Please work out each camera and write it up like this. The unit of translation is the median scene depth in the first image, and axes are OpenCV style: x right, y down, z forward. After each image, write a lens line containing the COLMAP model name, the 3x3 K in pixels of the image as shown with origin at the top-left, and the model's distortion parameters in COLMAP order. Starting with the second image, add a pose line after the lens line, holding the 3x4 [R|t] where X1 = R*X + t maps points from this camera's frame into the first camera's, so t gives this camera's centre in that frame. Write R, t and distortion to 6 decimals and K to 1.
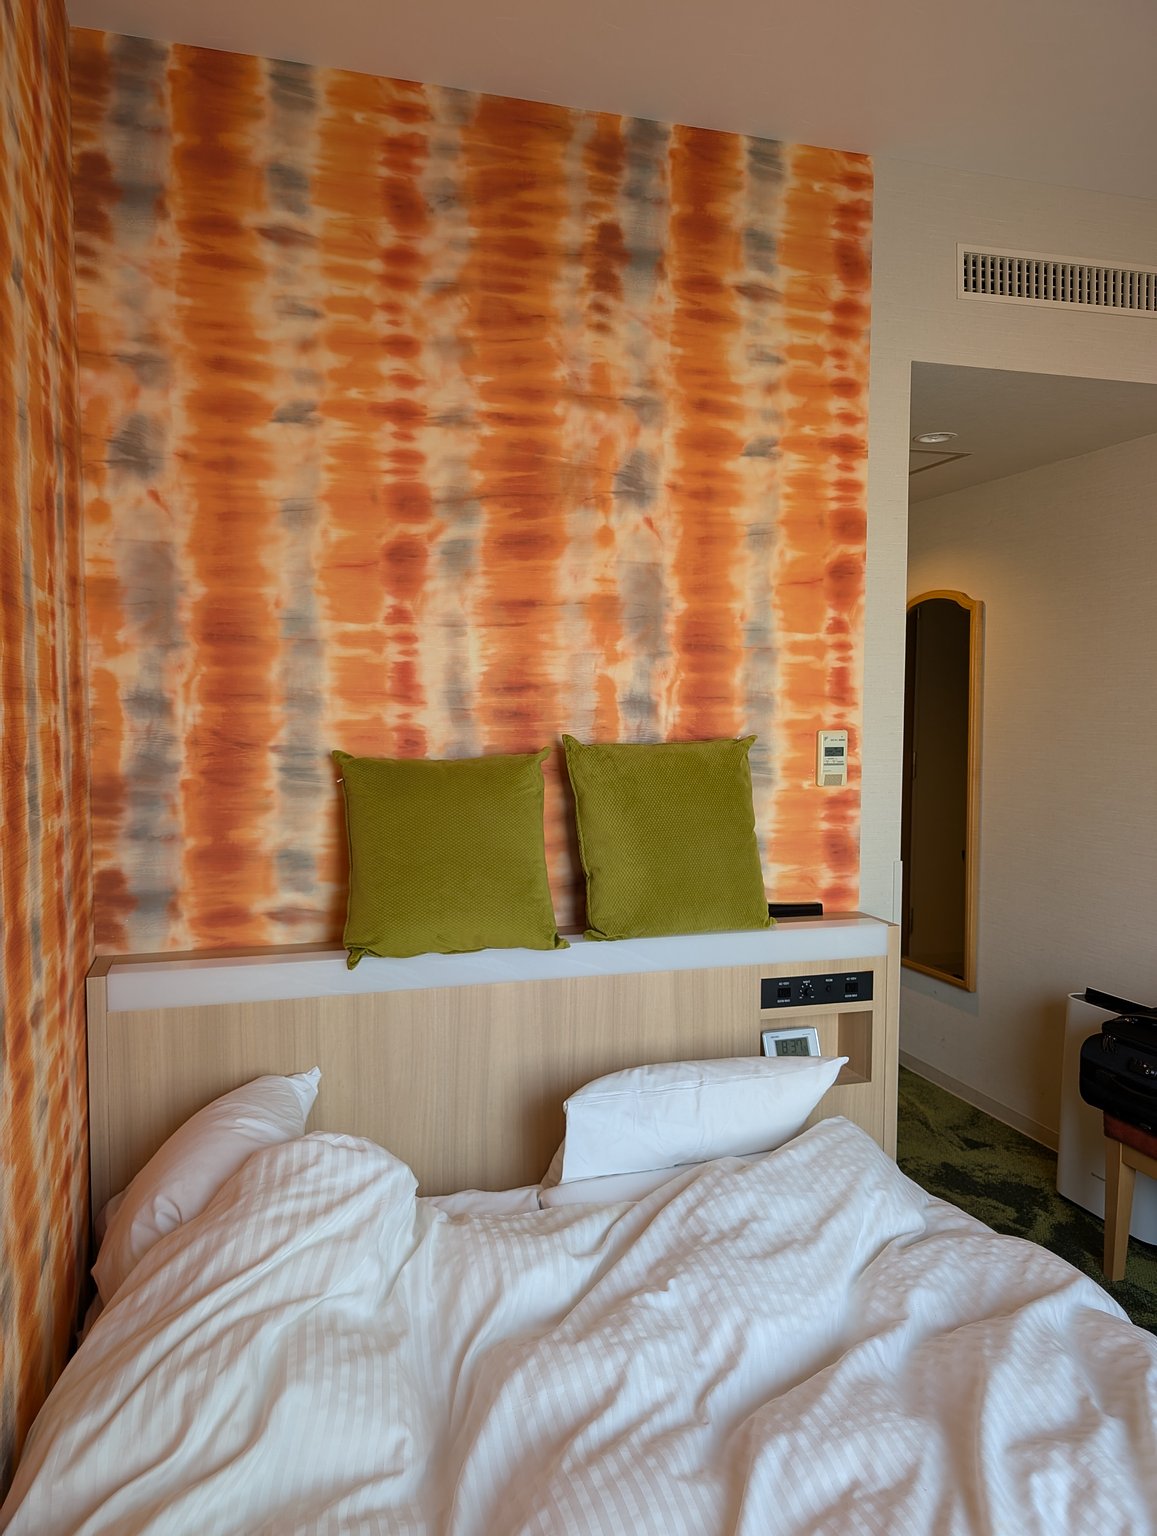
lens RADIAL K [[1211.5, 0, 580.6], [0, 1211.5, 800.5], [0, 0, 1]] dist [0.023880, -0.004146]
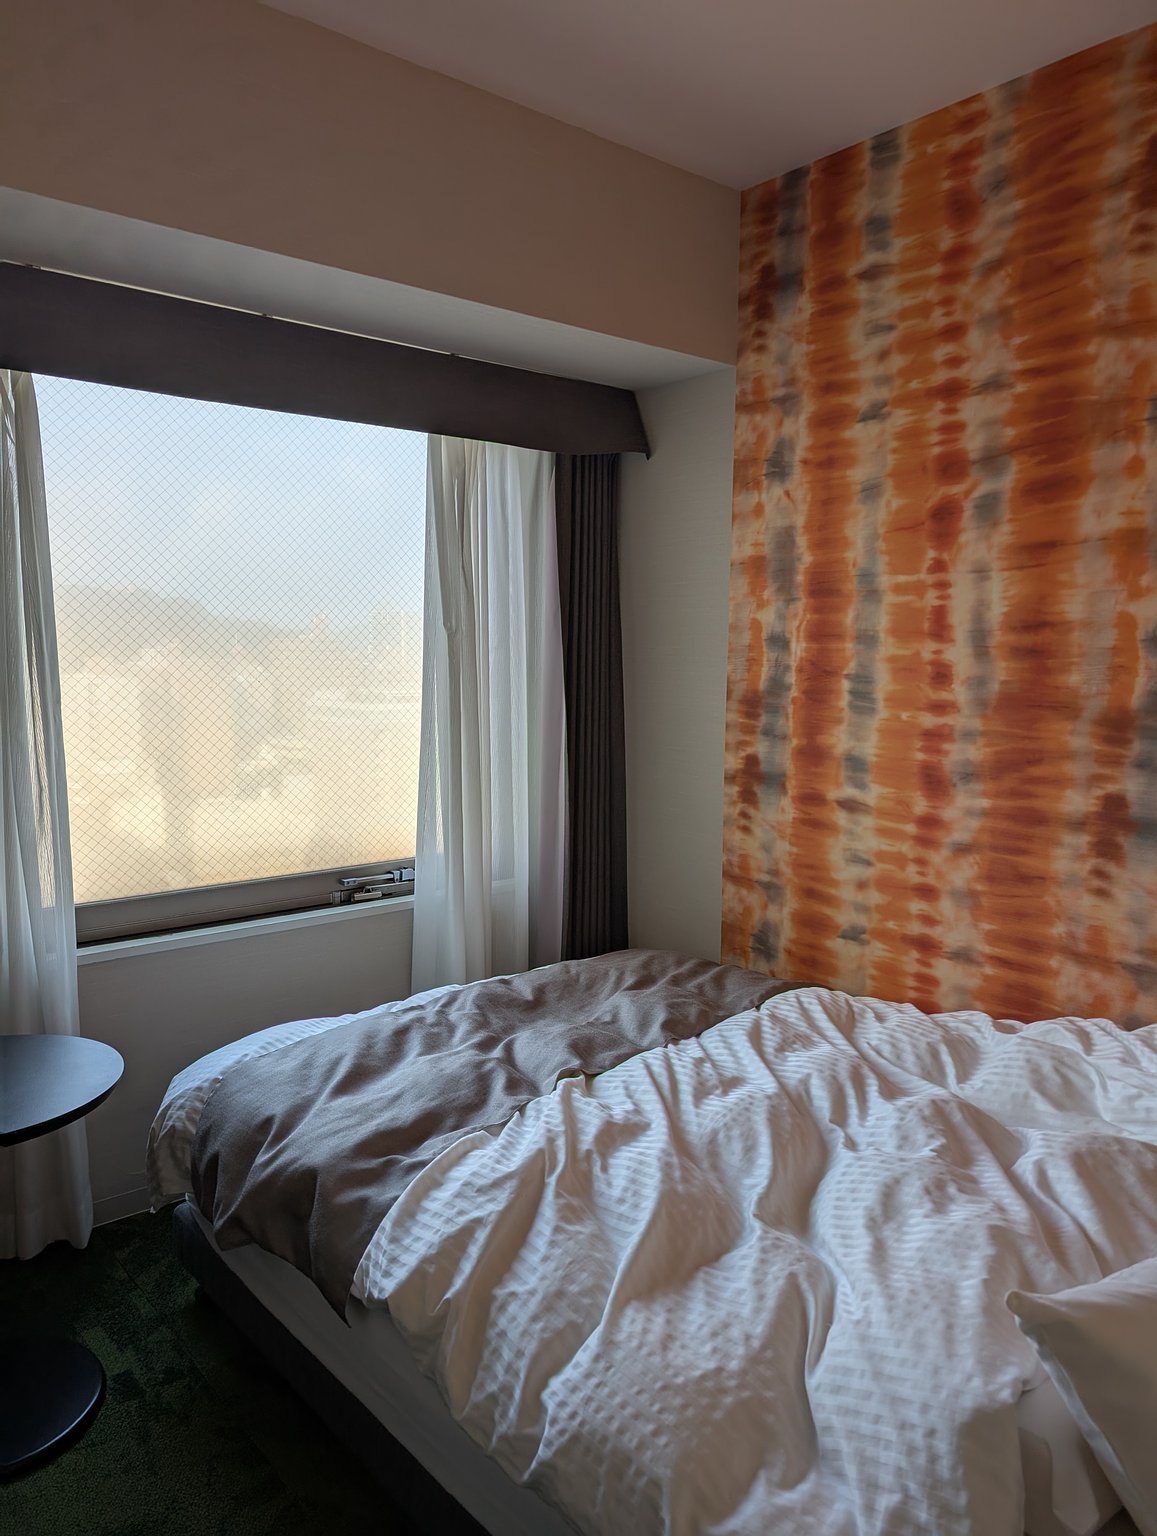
lens RADIAL K [[1211.5, 0, 580.6], [0, 1211.5, 800.5], [0, 0, 1]] dist [0.023880, -0.004146]
pose [[0.339247, 0.122076, -0.932743, 0.909161], [-0.078368, 0.991765, 0.101298, -0.020462], [0.937427, 0.038733, 0.346020, 0.292372]]
